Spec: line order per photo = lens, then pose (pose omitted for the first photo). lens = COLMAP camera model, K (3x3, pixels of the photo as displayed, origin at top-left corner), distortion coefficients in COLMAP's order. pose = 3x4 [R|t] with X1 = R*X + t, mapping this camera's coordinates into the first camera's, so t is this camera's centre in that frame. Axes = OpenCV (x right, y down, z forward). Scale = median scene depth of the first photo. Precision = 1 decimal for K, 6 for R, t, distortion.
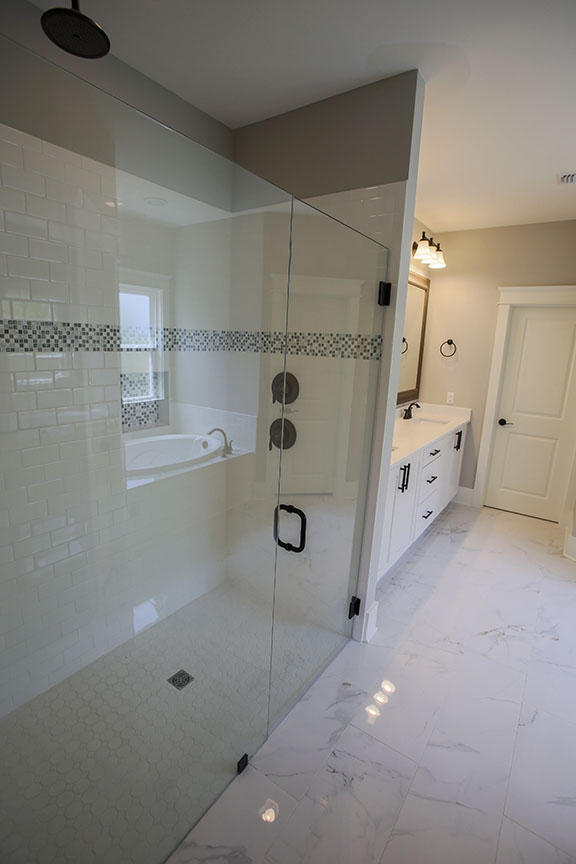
lens RADIAL K [[415.5, 0, 293.1], [0, 415.5, 433.8], [0, 0, 1]] dist [-0.026593, 0.007036]
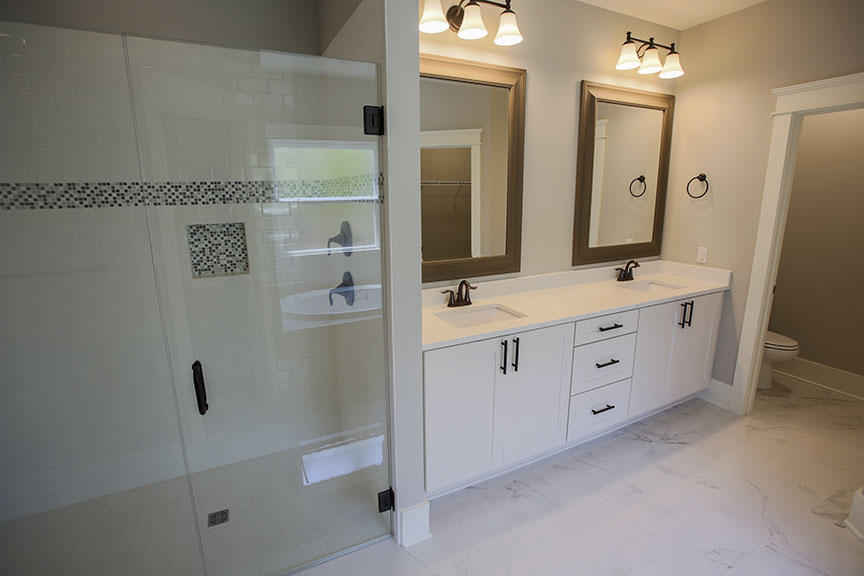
lens RADIAL K [[415.5, 0, 436.7], [0, 415.5, 281.1], [0, 0, 1]] dist [-0.026593, 0.007036]
pose [[0.882852, 0.056436, -0.466247, 0.717795], [-0.059086, 0.998213, 0.008945, -0.046860], [0.465919, 0.019652, 0.884609, 0.351928]]
